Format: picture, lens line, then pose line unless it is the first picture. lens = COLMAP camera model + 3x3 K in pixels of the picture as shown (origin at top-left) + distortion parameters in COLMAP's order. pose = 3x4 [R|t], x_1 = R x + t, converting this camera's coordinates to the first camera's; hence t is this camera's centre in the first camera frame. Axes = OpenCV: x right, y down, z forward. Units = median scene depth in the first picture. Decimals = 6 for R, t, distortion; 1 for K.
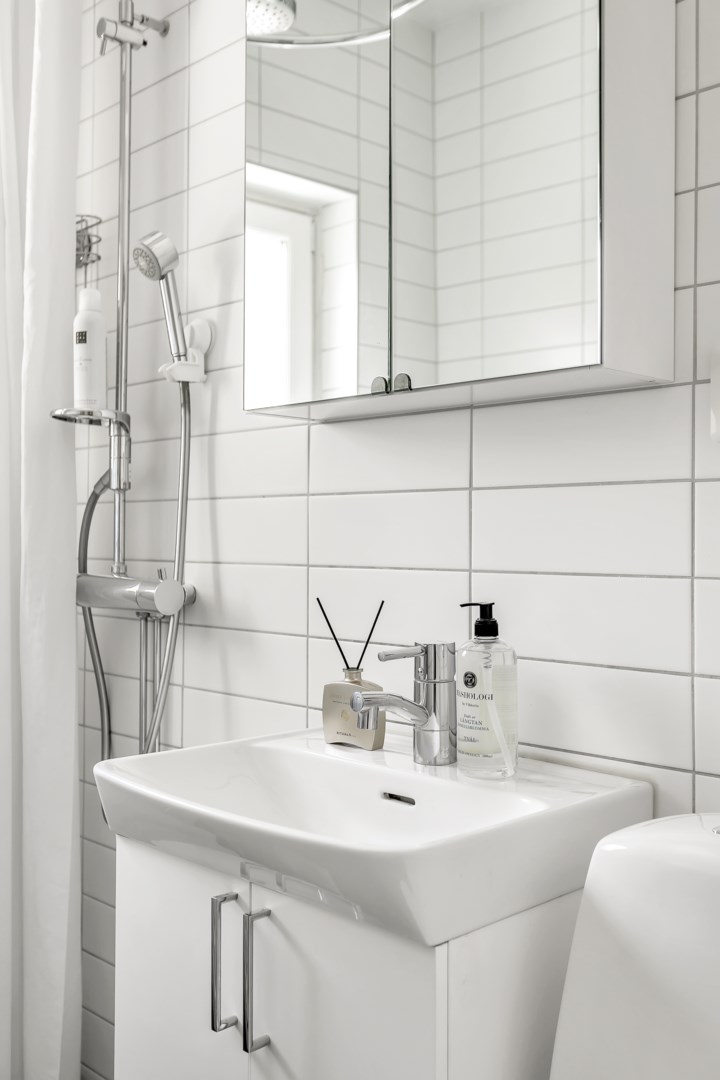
lens RADIAL K [[1115.3, 0, 359.4], [0, 1115.3, 539.7], [0, 0, 1]] dist [-0.000538, 0.000000]
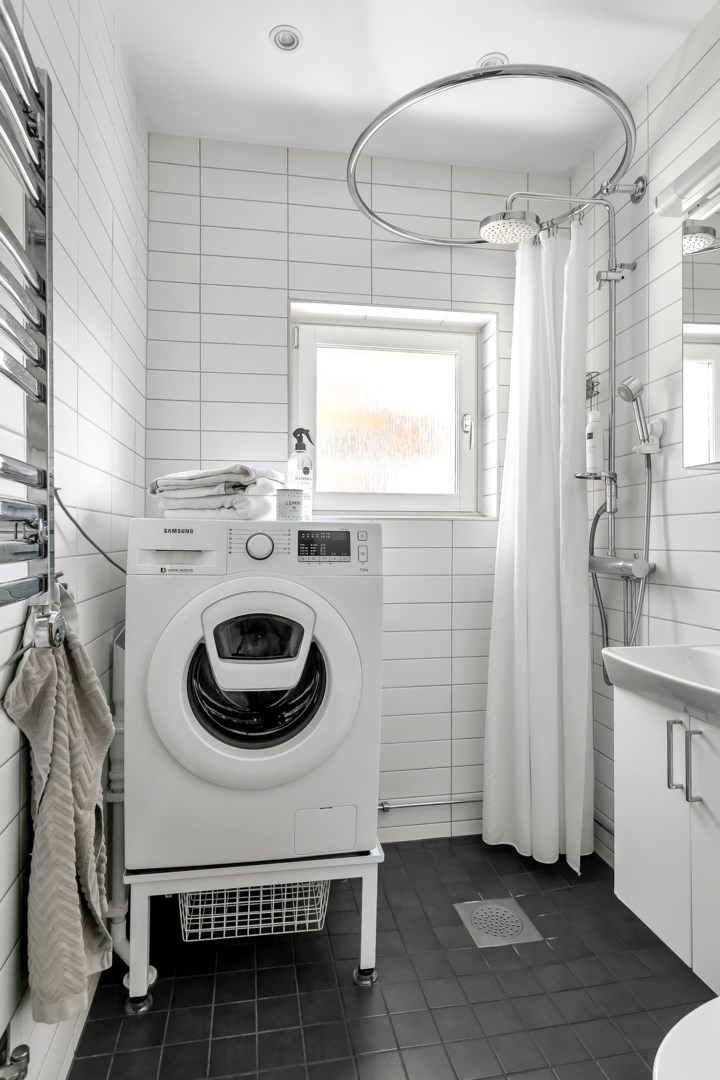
lens RADIAL K [[600.3, 0, 358.3], [0, 600.3, 539.1], [0, 0, 1]] dist [0.004888, 0.003589]
pose [[0.822452, -0.011289, -0.568723, 0.015866], [0.011008, 0.999932, -0.003929, 0.000885], [0.568728, -0.003029, 0.822520, -0.105897]]
